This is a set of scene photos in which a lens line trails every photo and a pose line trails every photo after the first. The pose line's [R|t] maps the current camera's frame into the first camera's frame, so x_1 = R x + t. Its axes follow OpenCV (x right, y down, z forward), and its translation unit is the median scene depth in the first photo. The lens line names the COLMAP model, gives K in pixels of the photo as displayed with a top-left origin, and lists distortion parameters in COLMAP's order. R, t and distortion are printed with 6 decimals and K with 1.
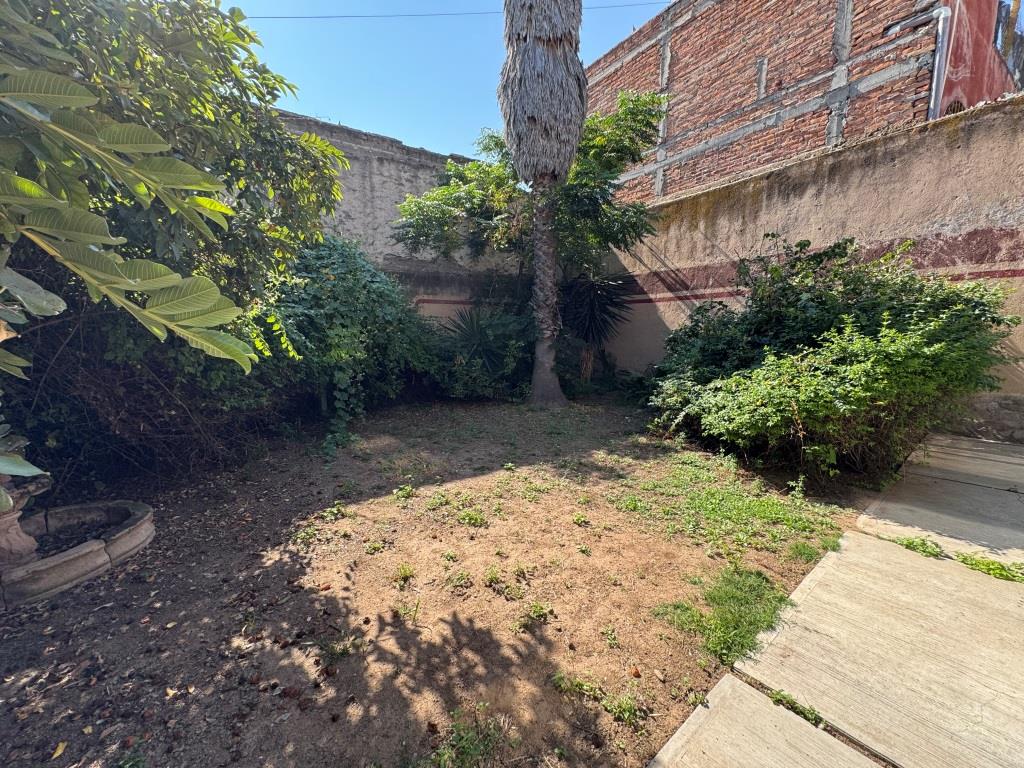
lens RADIAL K [[406.7, 0, 512.6], [0, 406.7, 383.3], [0, 0, 1]] dist [-0.002023, 0.000034]
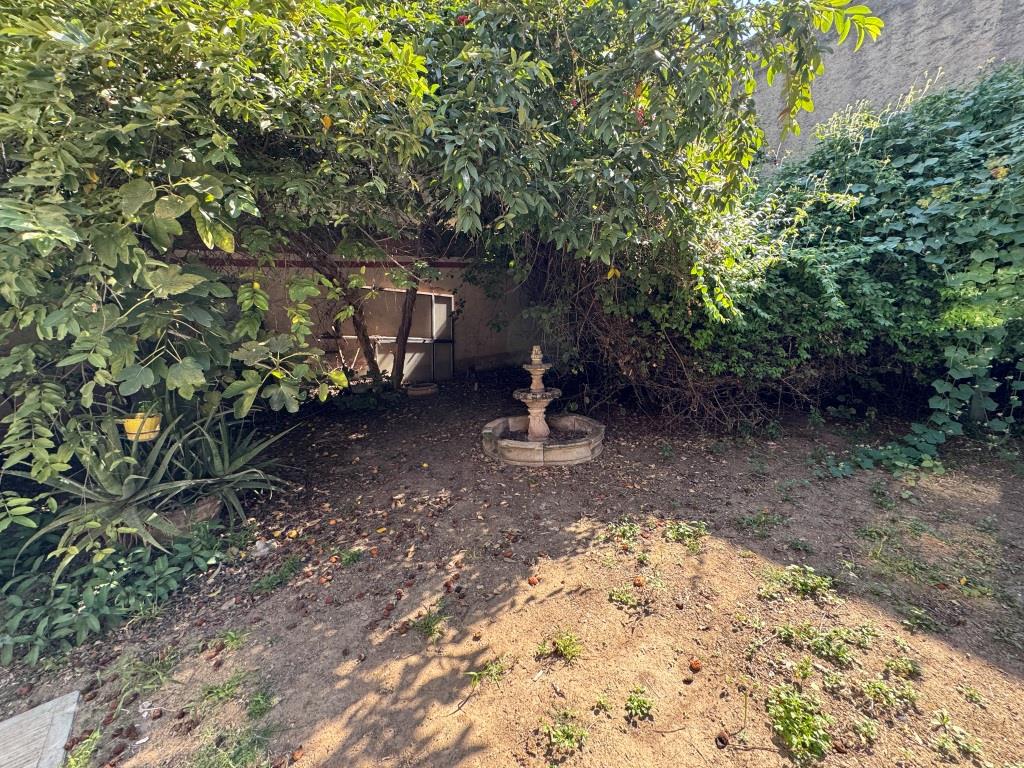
lens RADIAL K [[406.7, 0, 512.6], [0, 406.7, 383.3], [0, 0, 1]] dist [-0.002023, 0.000034]
pose [[0.003713, 0.212291, -0.977199, 0.143932], [-0.090049, 0.973307, 0.211103, -0.048183], [0.995930, 0.087212, 0.022730, 0.401487]]
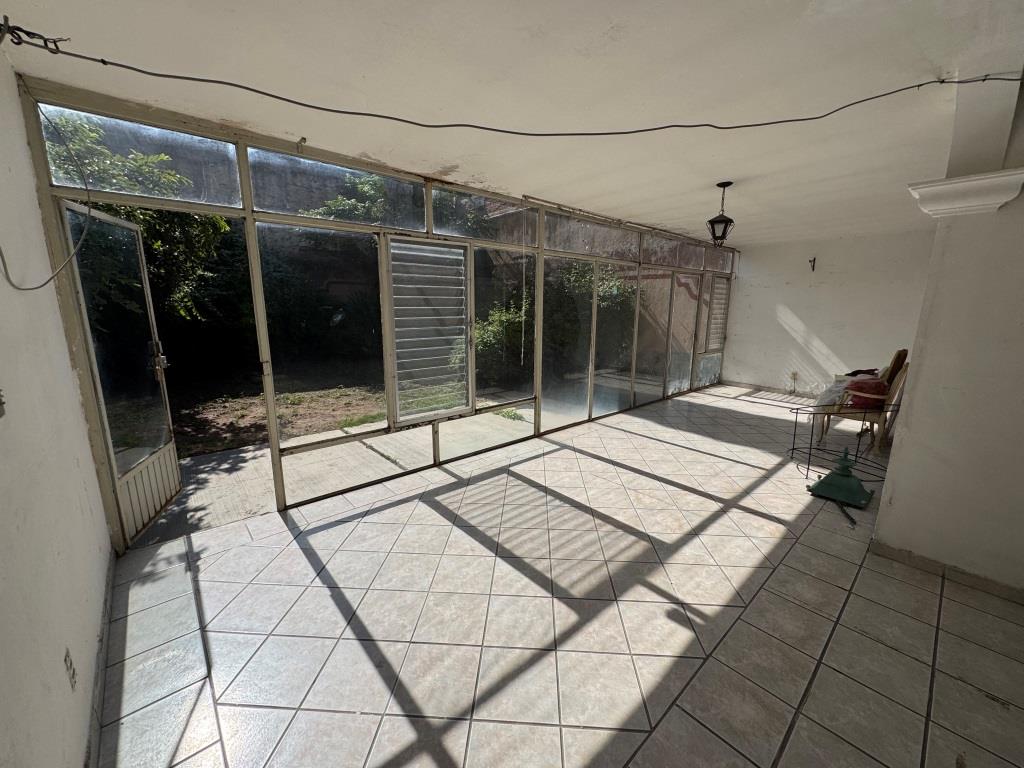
lens RADIAL K [[406.7, 0, 512.6], [0, 406.7, 383.3], [0, 0, 1]] dist [-0.002023, 0.000034]
pose [[0.998838, 0.005150, 0.047926, 0.528435], [-0.007951, 0.998259, 0.058436, 0.070052], [-0.047541, -0.058750, 0.997140, -0.621178]]
